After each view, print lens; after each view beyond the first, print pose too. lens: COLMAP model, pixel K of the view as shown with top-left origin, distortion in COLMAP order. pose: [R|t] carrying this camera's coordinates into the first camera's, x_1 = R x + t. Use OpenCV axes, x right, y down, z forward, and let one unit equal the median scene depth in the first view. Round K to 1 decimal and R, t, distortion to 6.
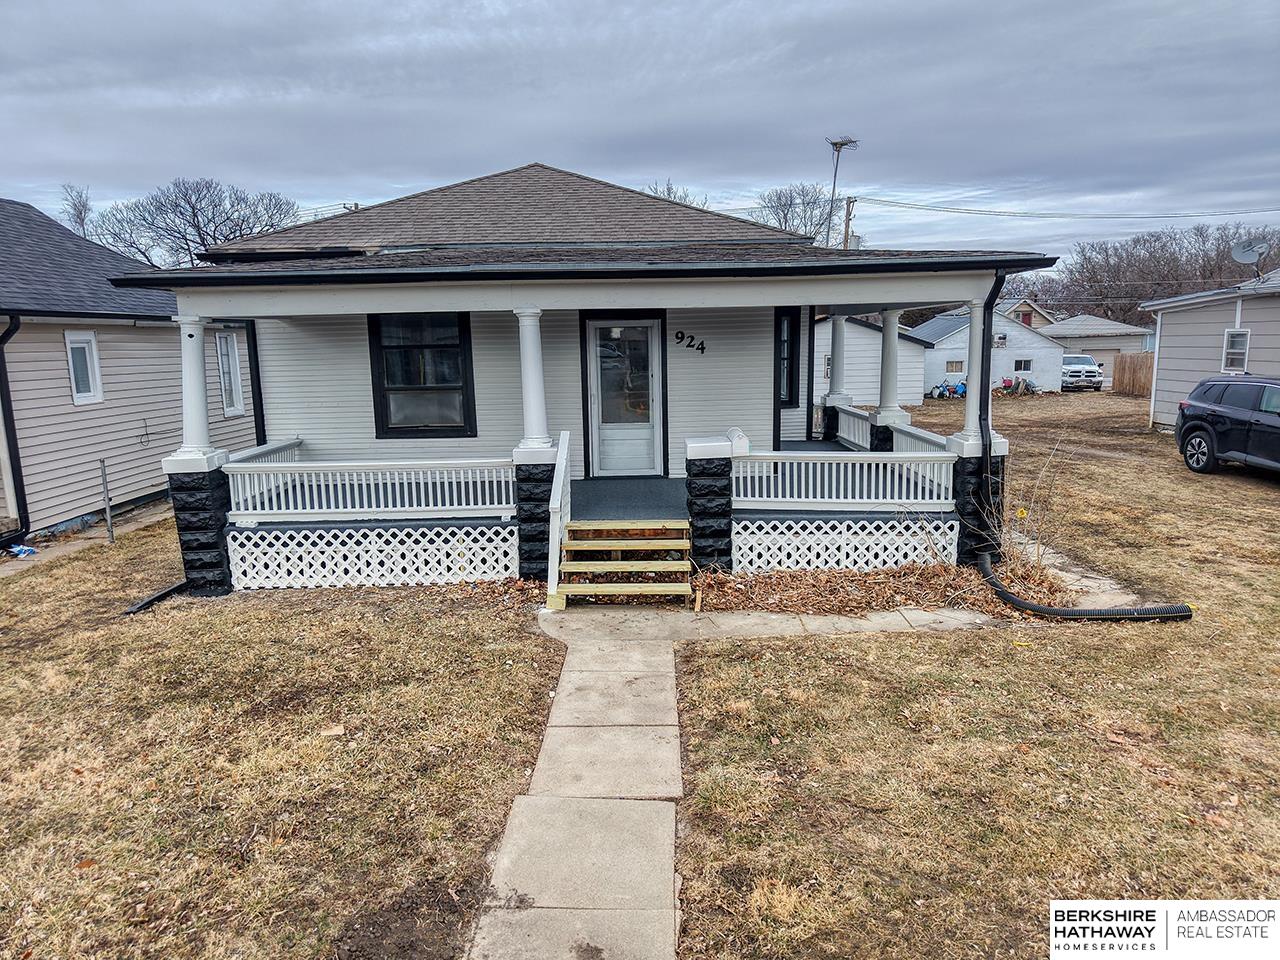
lens RADIAL K [[854.7, 0, 640.0], [0, 854.7, 480.0], [0, 0, 1]] dist [0.046882, -0.067102]
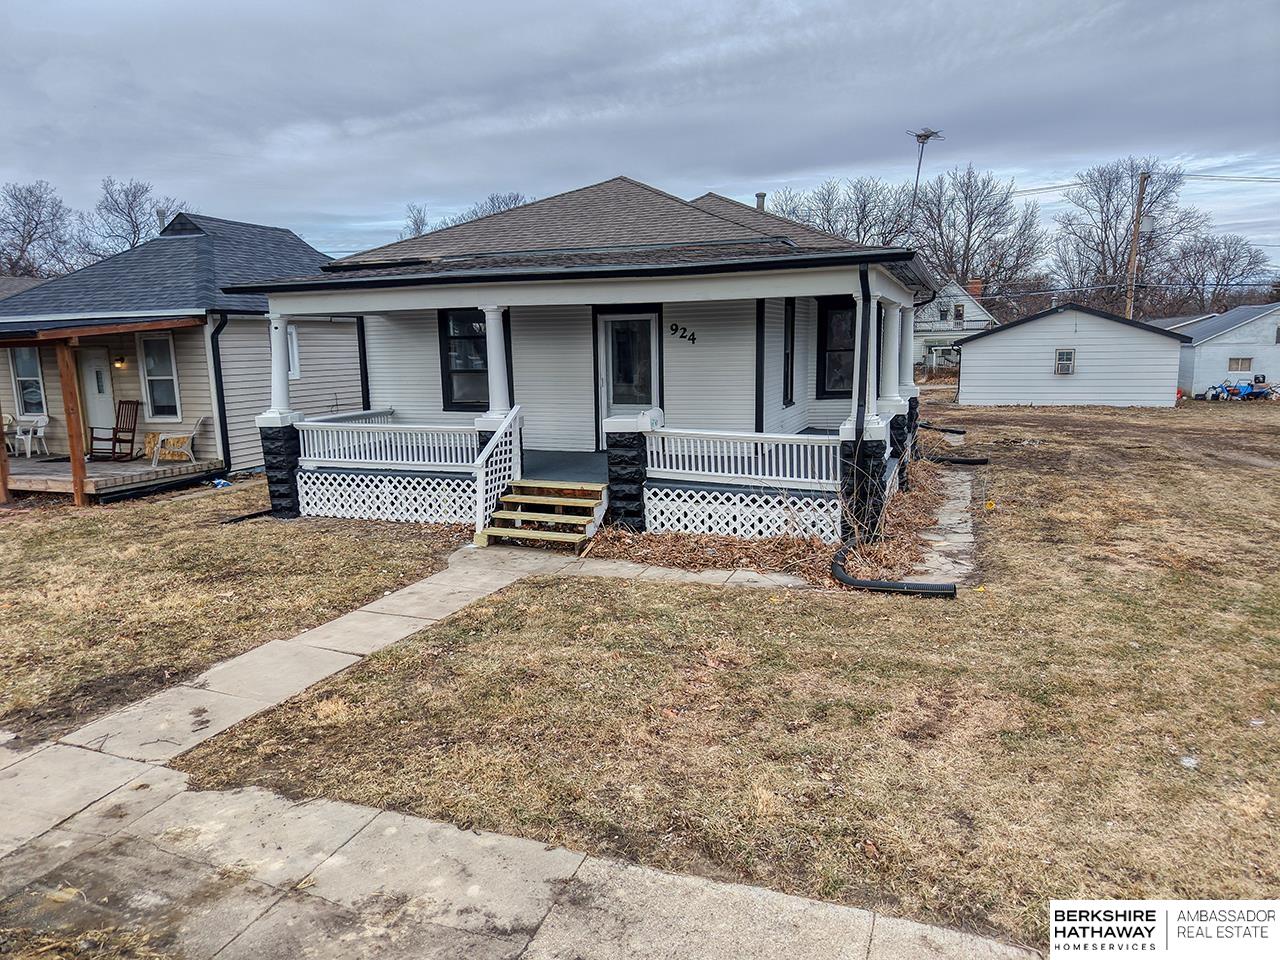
lens RADIAL K [[854.7, 0, 640.0], [0, 854.7, 480.0], [0, 0, 1]] dist [0.046882, -0.067102]
pose [[0.935678, 0.059466, -0.347807, 0.503566], [-0.057322, 0.998220, 0.016460, 0.019216], [0.348167, 0.004536, 0.937422, -0.087305]]
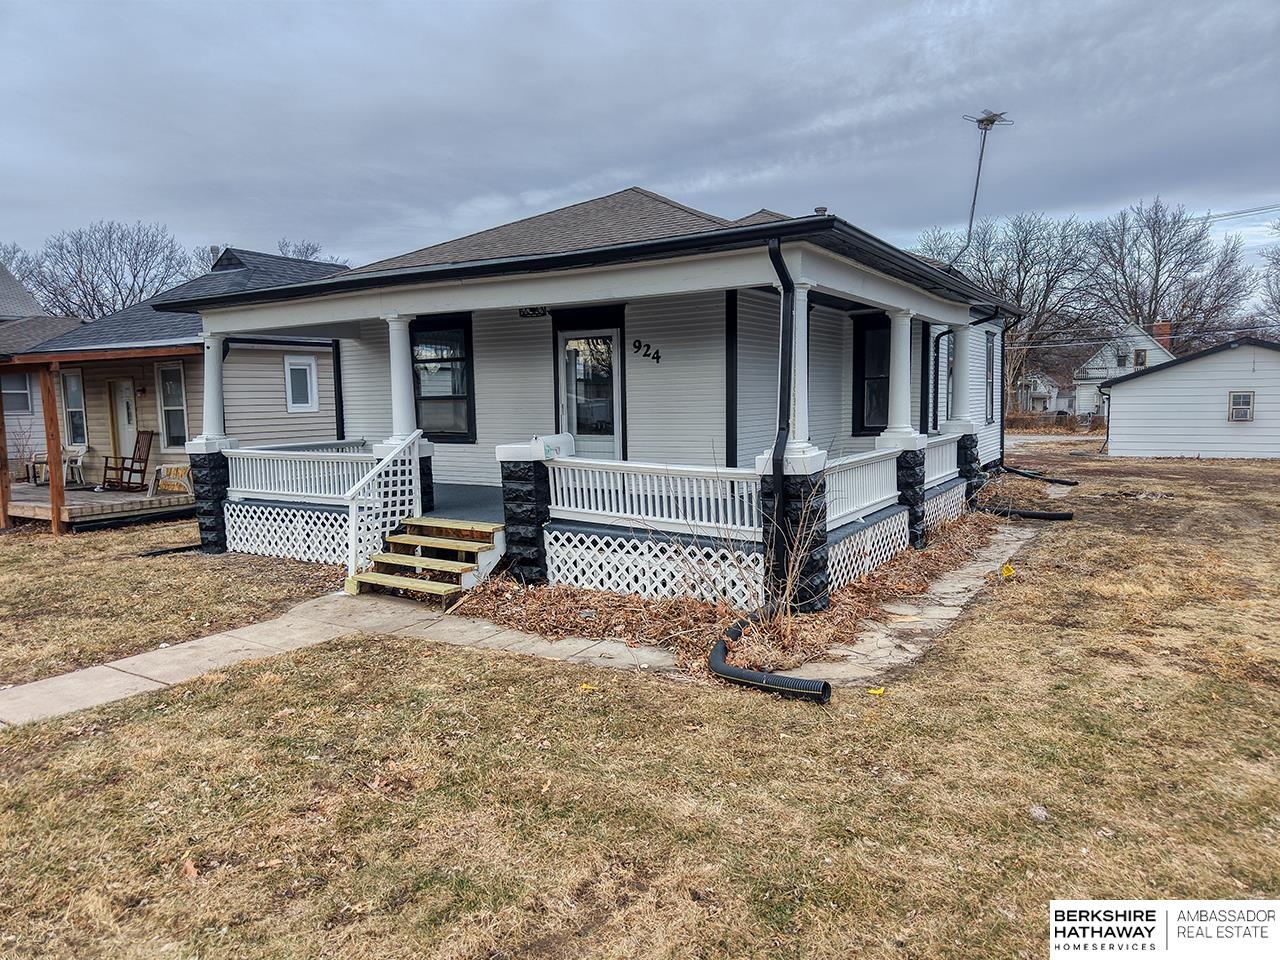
lens RADIAL K [[854.7, 0, 640.0], [0, 854.7, 480.0], [0, 0, 1]] dist [0.046882, -0.067102]
pose [[0.850047, 0.057030, -0.523609, 0.686267], [-0.085276, 0.995907, -0.029969, 0.012328], [0.519757, 0.070126, 0.851431, 0.247492]]
